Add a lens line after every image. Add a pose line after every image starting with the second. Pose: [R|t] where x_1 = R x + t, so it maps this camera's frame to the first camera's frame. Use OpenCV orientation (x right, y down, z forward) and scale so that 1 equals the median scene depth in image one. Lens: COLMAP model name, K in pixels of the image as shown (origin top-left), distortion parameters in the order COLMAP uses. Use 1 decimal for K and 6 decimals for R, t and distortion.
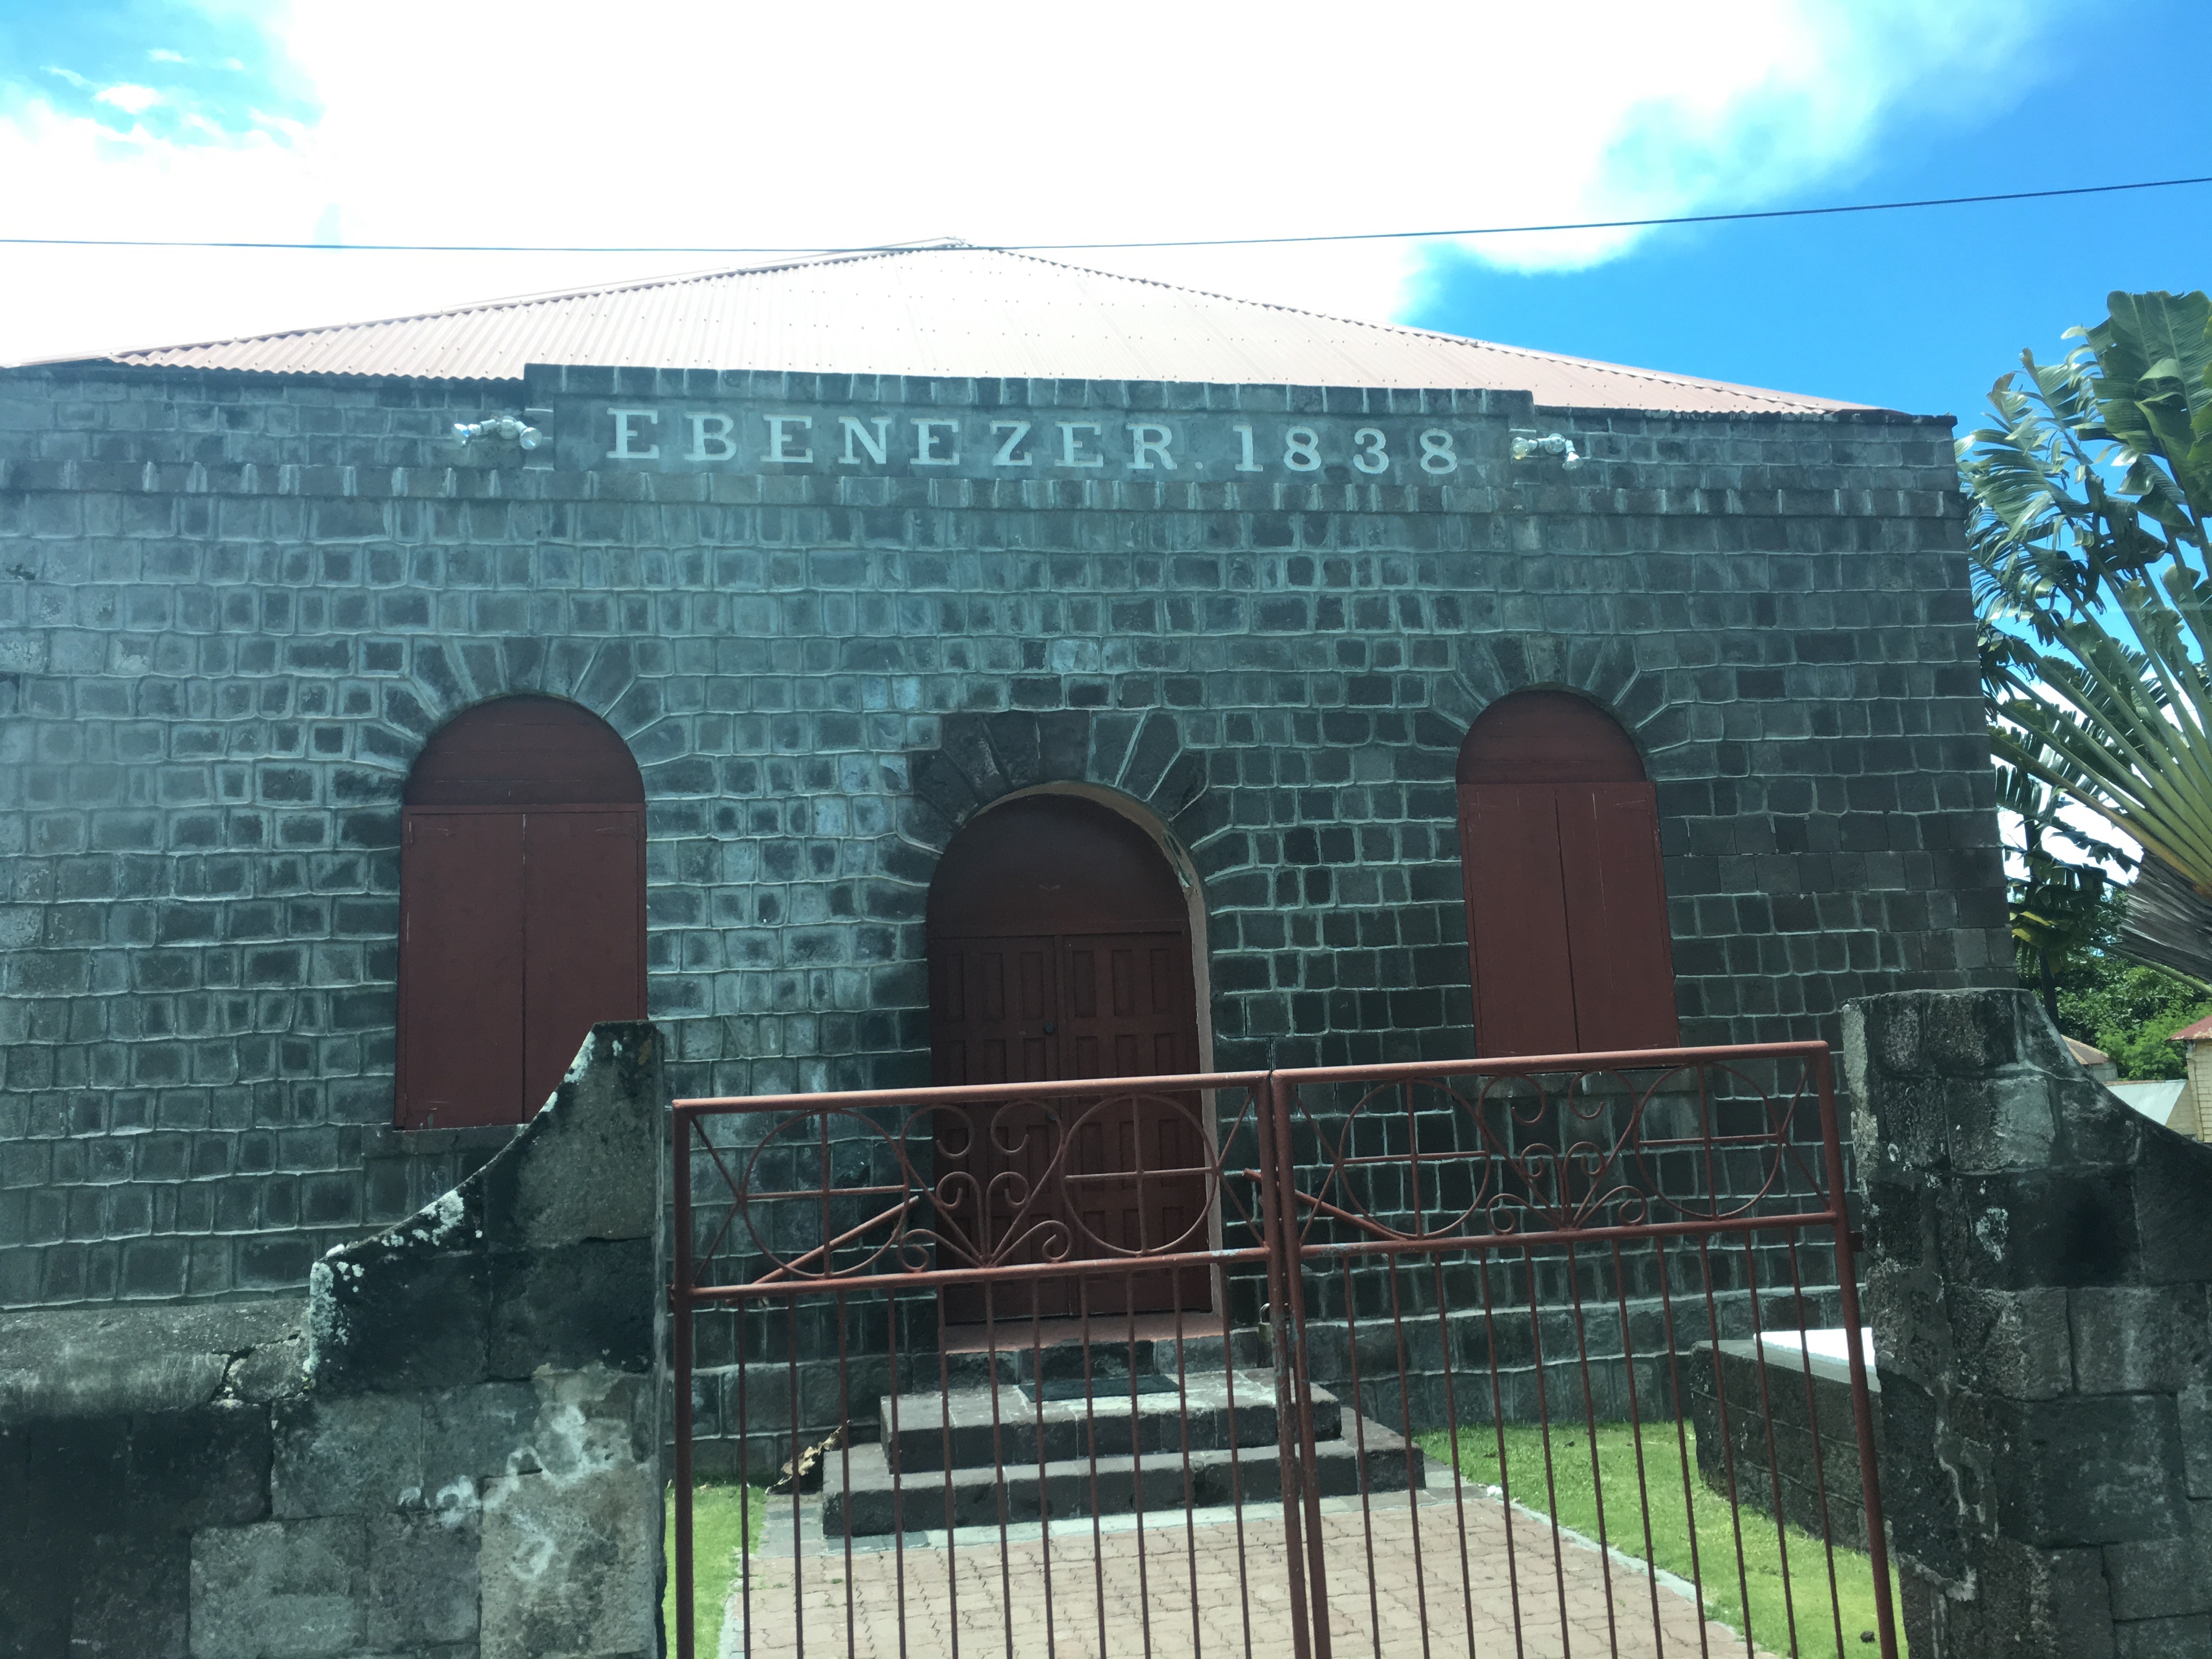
lens RADIAL K [[1843.1, 0, 1106.0], [0, 1843.1, 829.5], [0, 0, 1]] dist [0.053753, -0.049941]
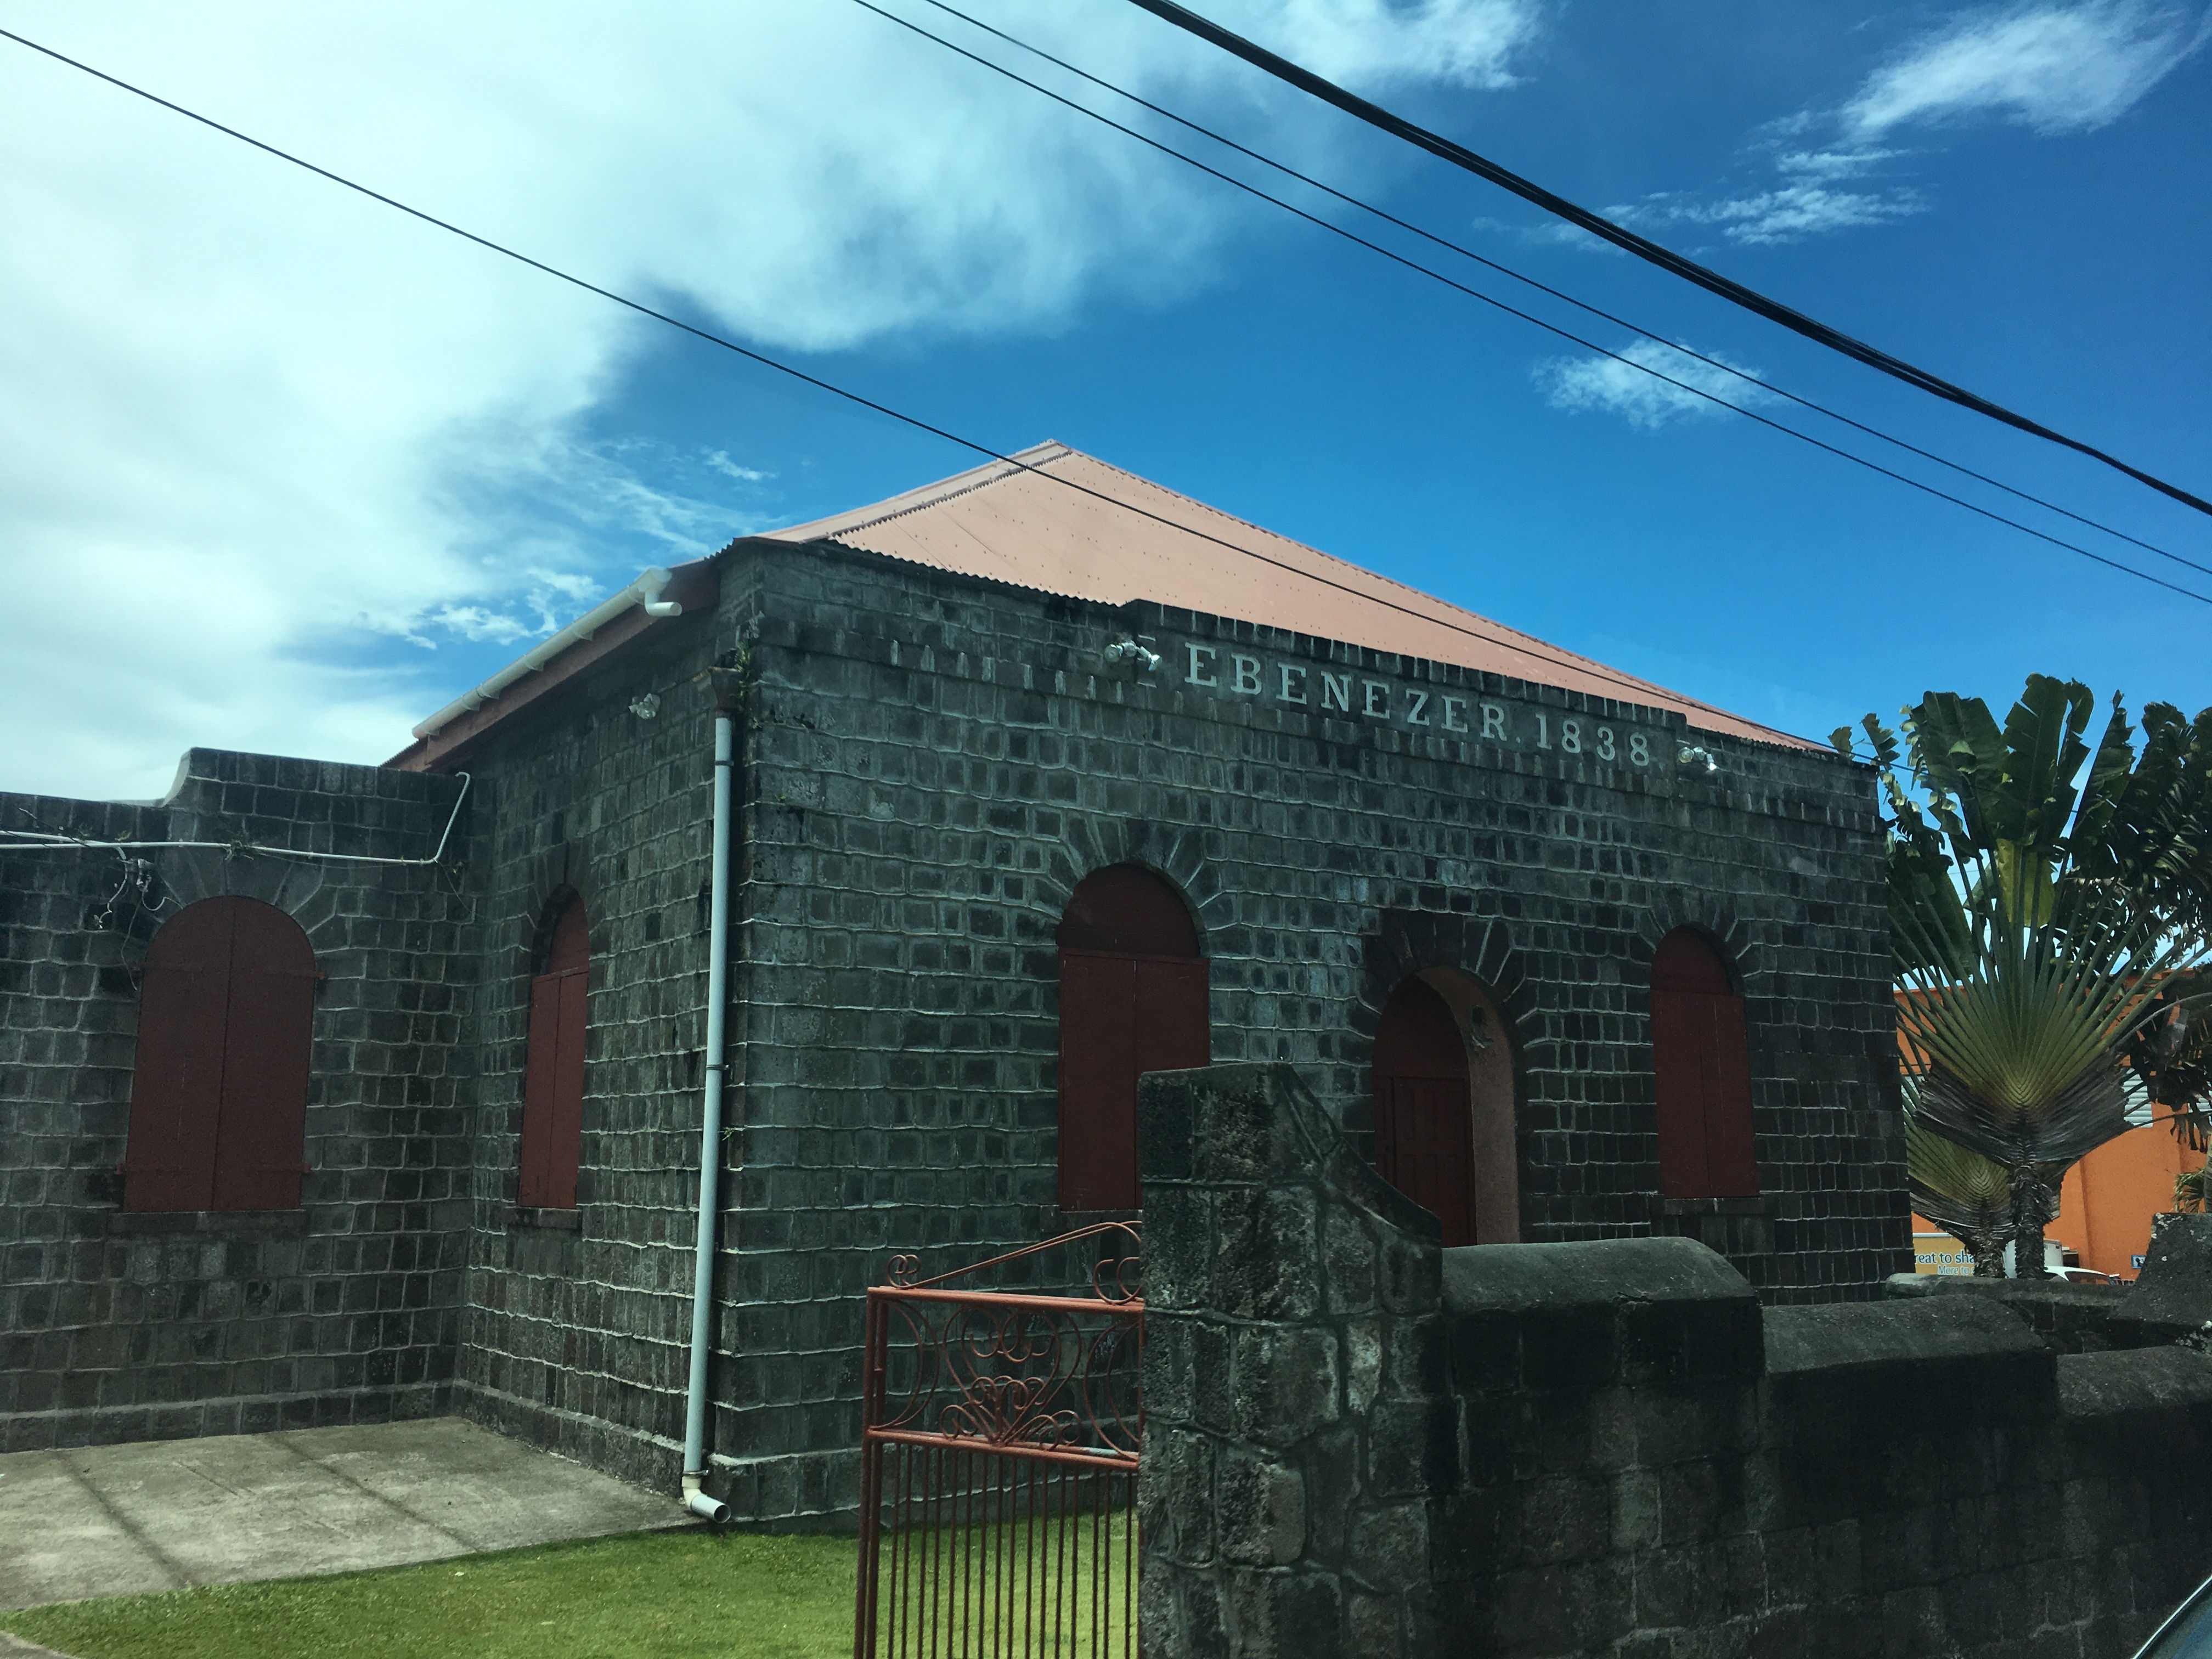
lens RADIAL K [[1843.1, 0, 1106.0], [0, 1843.1, 829.5], [0, 0, 1]] dist [0.053753, -0.049941]
pose [[0.904413, 0.120644, 0.409245, -0.823695], [-0.110086, 0.992696, -0.049358, -0.031670], [-0.412211, -0.000412, 0.911088, -0.129070]]
